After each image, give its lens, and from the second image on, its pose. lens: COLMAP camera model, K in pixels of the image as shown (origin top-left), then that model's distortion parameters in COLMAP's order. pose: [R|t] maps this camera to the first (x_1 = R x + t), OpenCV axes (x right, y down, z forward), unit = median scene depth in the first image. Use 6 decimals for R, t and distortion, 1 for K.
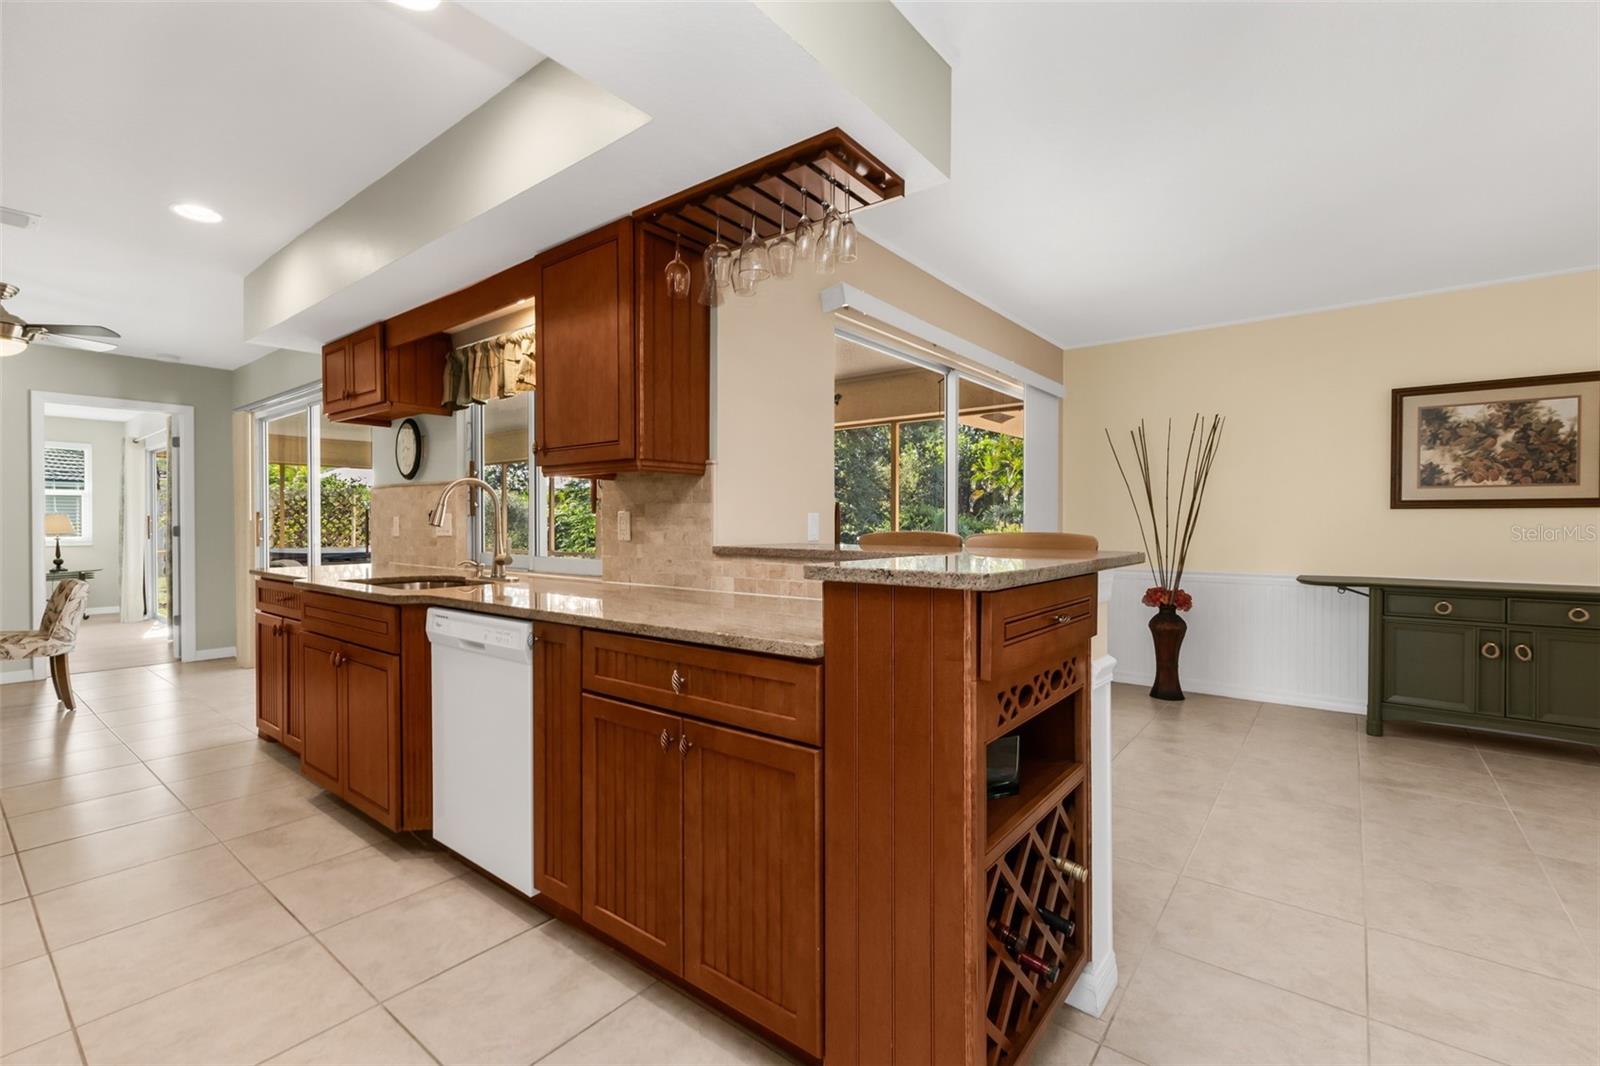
lens RADIAL K [[695.7, 0, 813.4], [0, 695.7, 530.4], [0, 0, 1]] dist [0.014762, 0.000002]
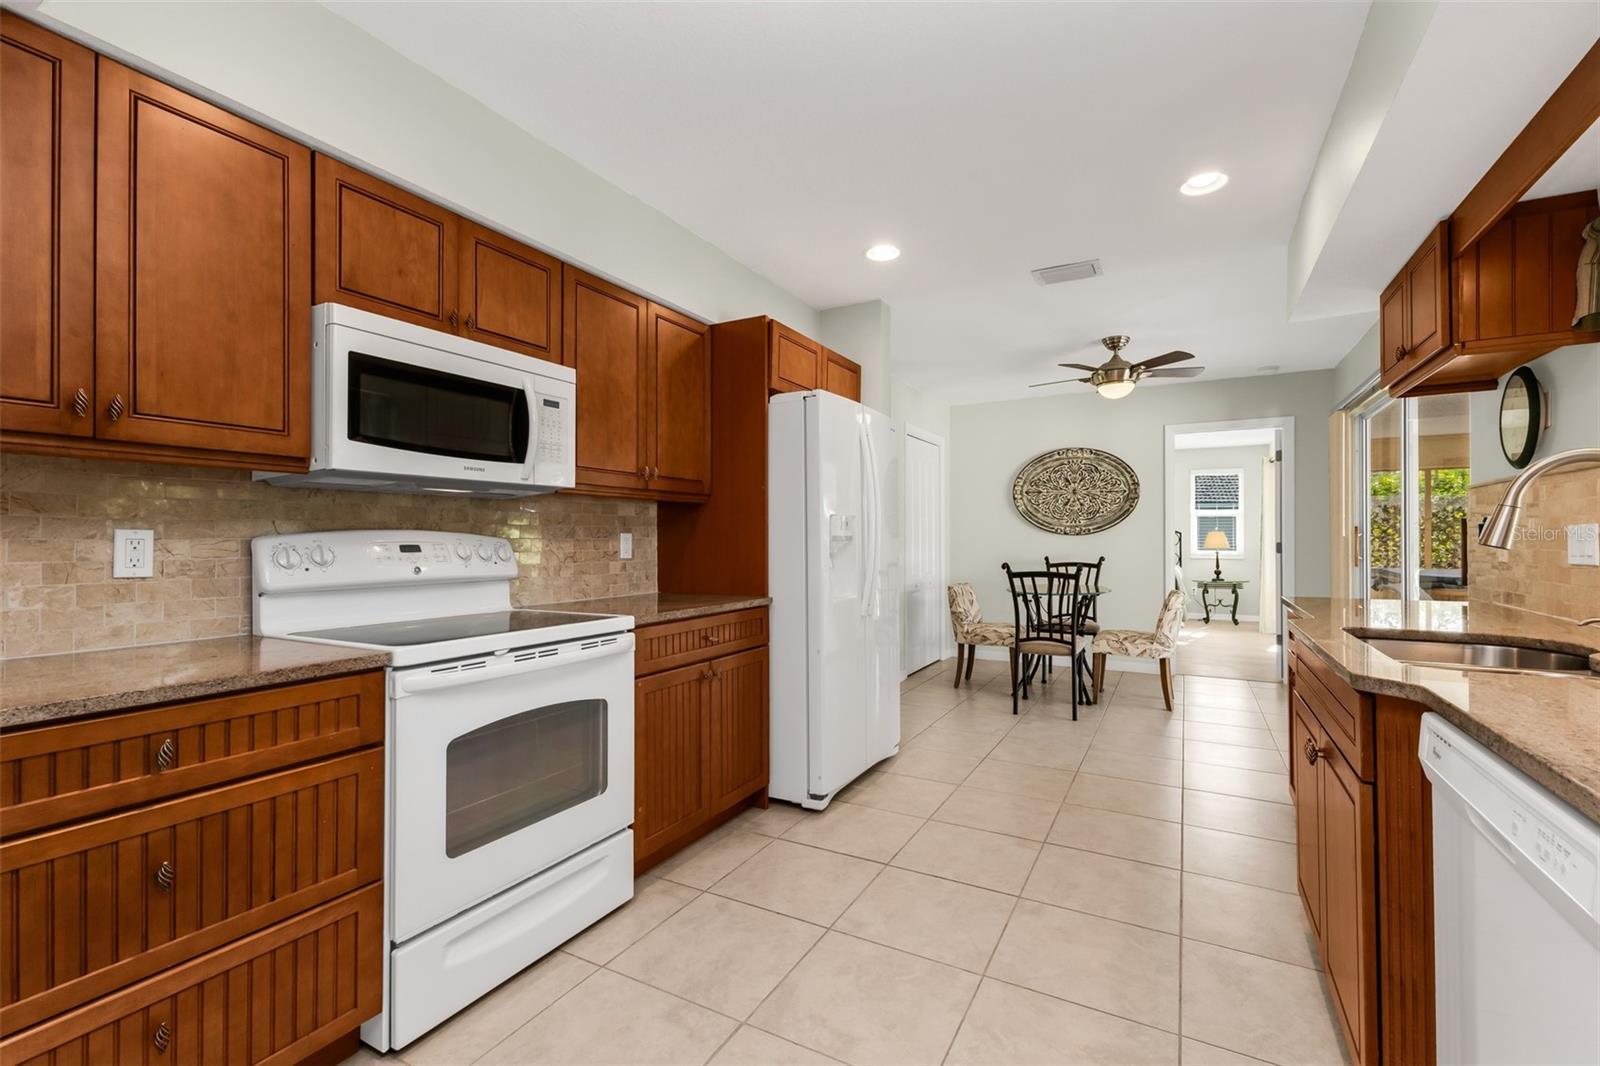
lens RADIAL K [[695.7, 0, 813.4], [0, 695.7, 530.4], [0, 0, 1]] dist [0.014762, 0.000002]
pose [[0.158093, -0.010816, -0.987365, -0.057790], [-0.010670, 0.999863, -0.012662, -0.003866], [0.987367, 0.012537, 0.157956, 0.233242]]
